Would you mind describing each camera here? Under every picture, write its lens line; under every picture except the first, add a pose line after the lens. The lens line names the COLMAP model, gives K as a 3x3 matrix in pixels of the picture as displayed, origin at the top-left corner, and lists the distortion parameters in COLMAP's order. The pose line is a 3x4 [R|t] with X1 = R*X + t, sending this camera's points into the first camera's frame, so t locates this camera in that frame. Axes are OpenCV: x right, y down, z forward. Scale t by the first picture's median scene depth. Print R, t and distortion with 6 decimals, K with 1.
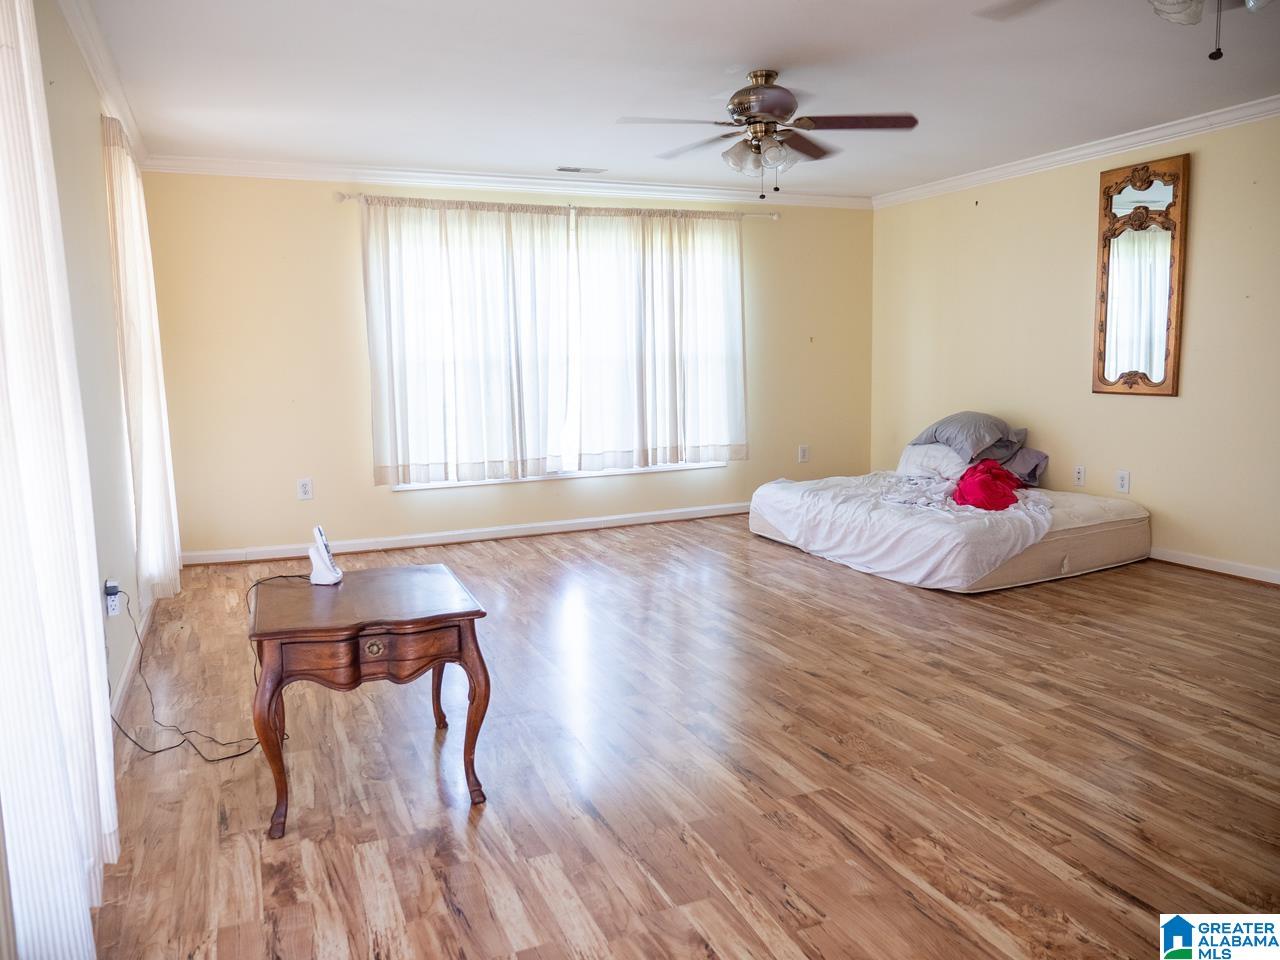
lens RADIAL K [[921.6, 0, 636.7], [0, 921.6, 477.3], [0, 0, 1]] dist [-0.028093, 0.013471]
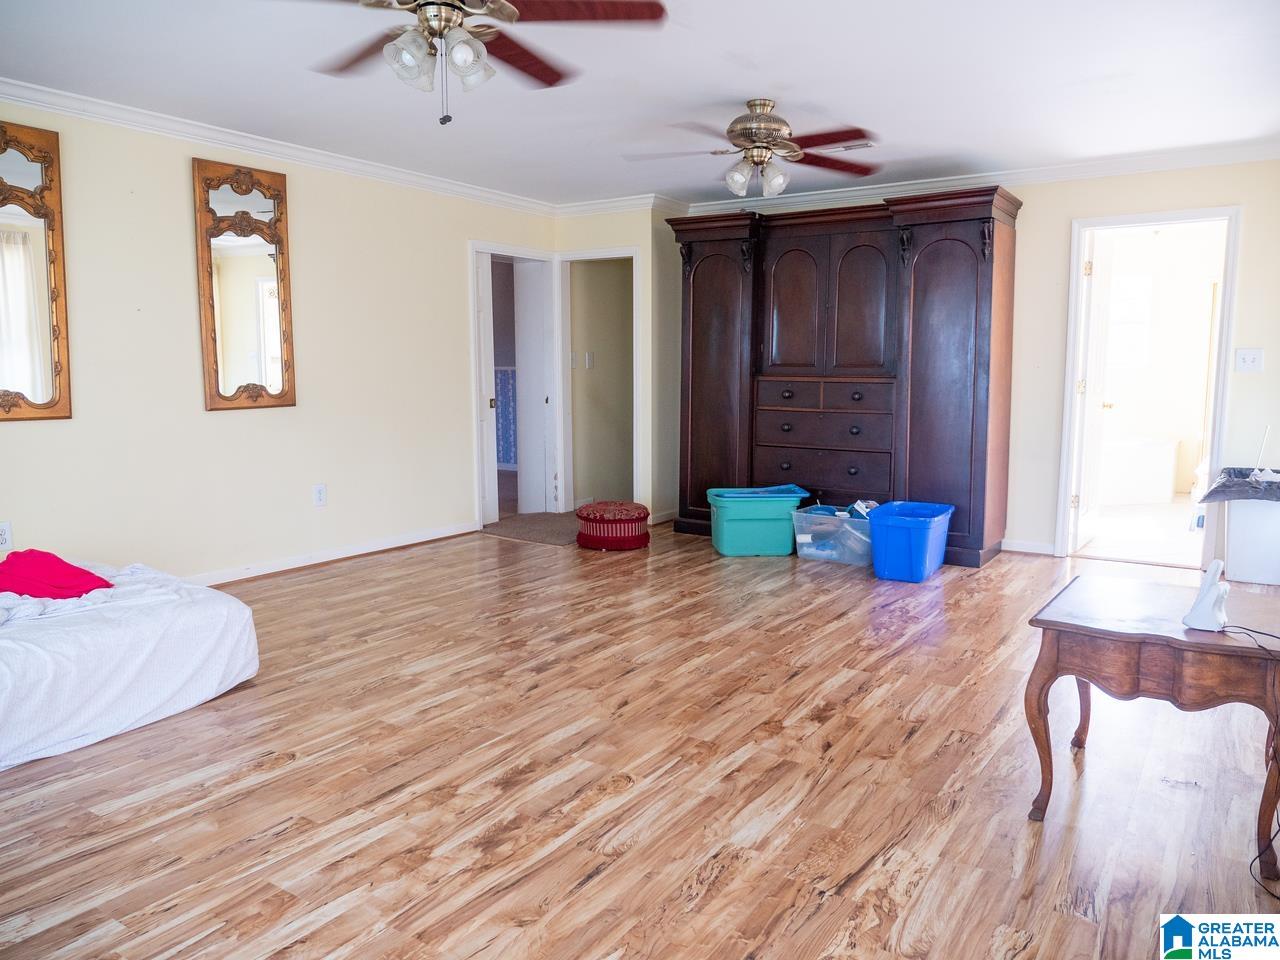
lens RADIAL K [[921.6, 0, 636.7], [0, 921.6, 477.3], [0, 0, 1]] dist [-0.028093, 0.013471]
pose [[-0.546898, -0.079813, 0.833386, -0.574201], [0.115714, 0.978685, 0.169664, -0.166995], [-0.829164, 0.189223, -0.526006, 1.442100]]
